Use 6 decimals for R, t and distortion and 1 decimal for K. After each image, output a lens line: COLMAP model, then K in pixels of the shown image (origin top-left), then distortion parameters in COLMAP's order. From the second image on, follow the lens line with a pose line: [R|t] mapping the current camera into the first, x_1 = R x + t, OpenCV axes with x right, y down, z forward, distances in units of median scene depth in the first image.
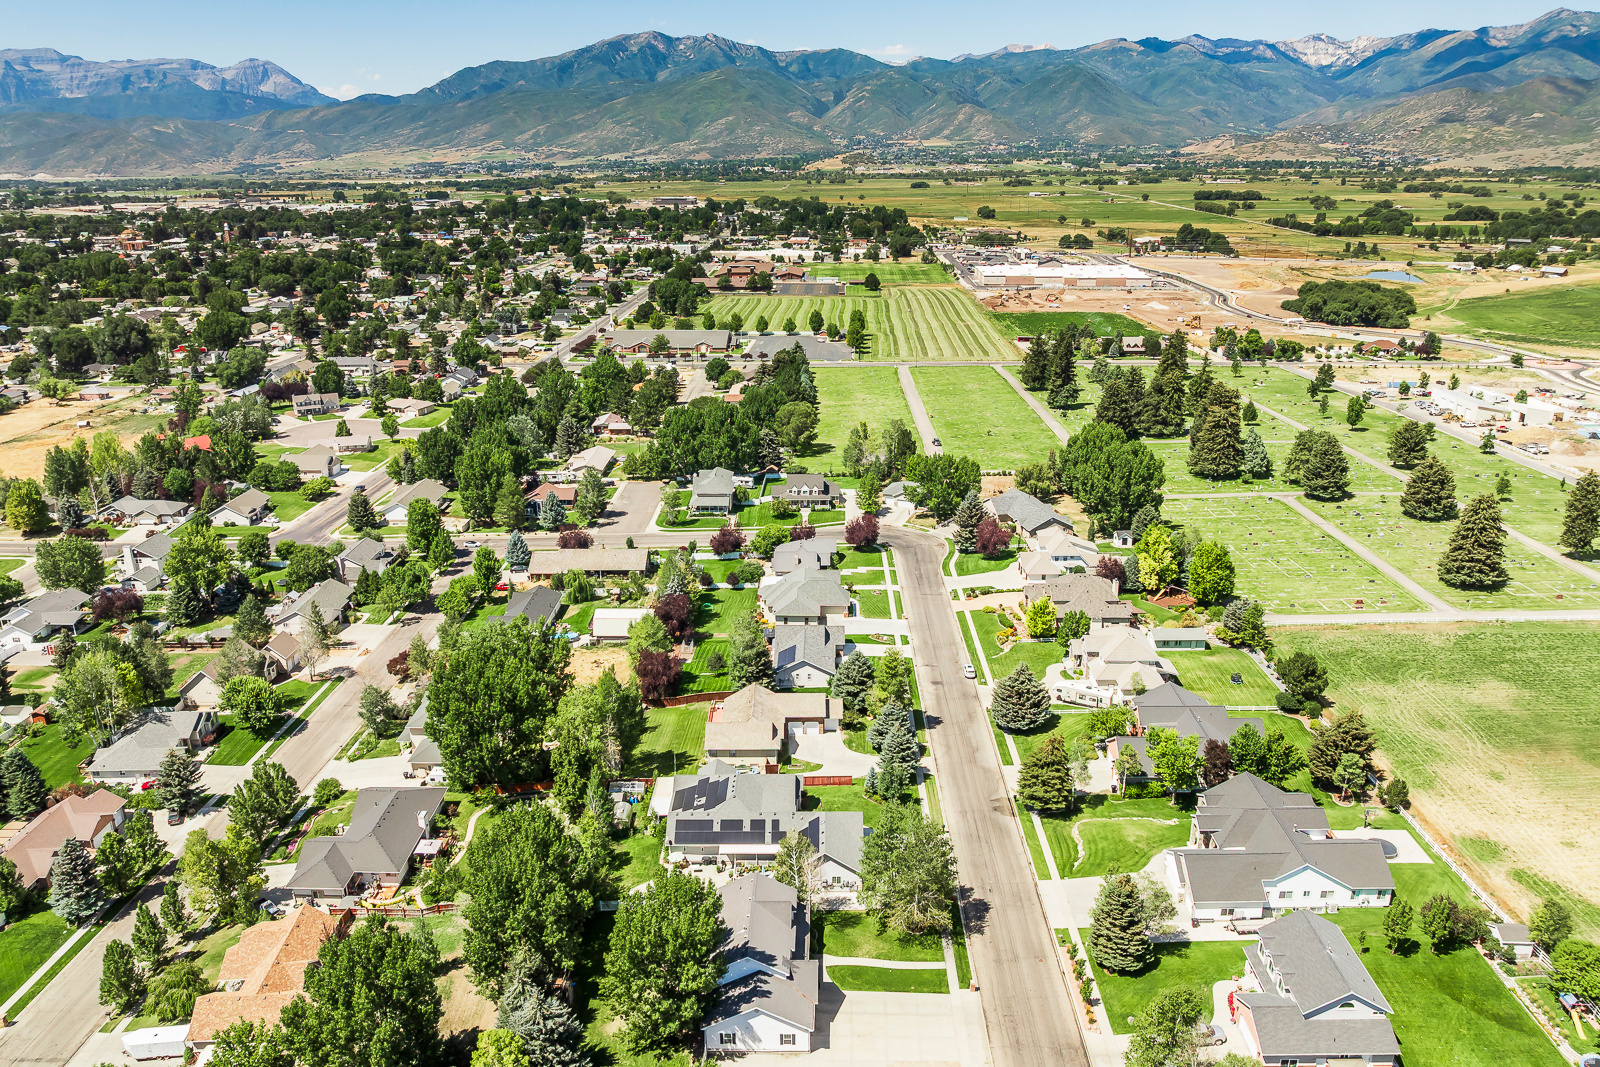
lens RADIAL K [[1122.6, 0, 802.1], [0, 1122.6, 464.1], [0, 0, 1]] dist [-0.037025, 0.002936]
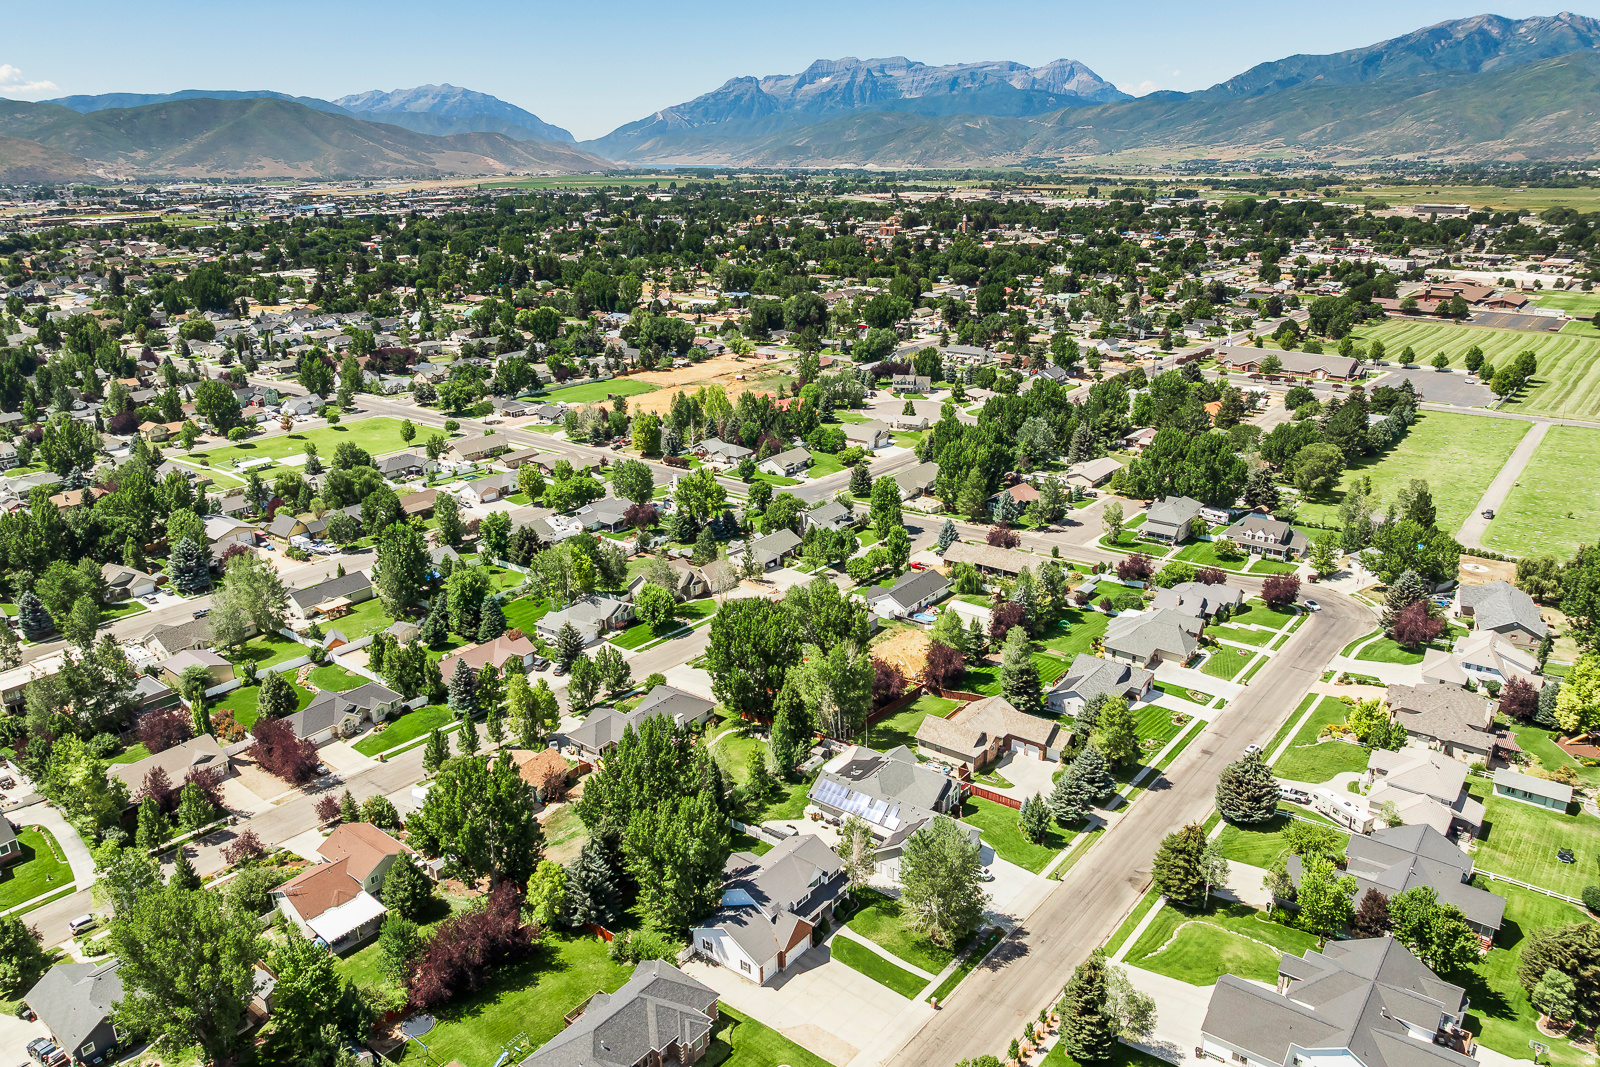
lens RADIAL K [[1122.3, 0, 829.3], [0, 1122.3, 461.1], [0, 0, 1]] dist [-0.035946, -0.005328]
pose [[0.810315, 0.155488, -0.564990, 0.236922], [-0.155420, 0.986651, 0.048626, -0.028825], [0.565009, 0.048408, 0.823664, 0.022124]]
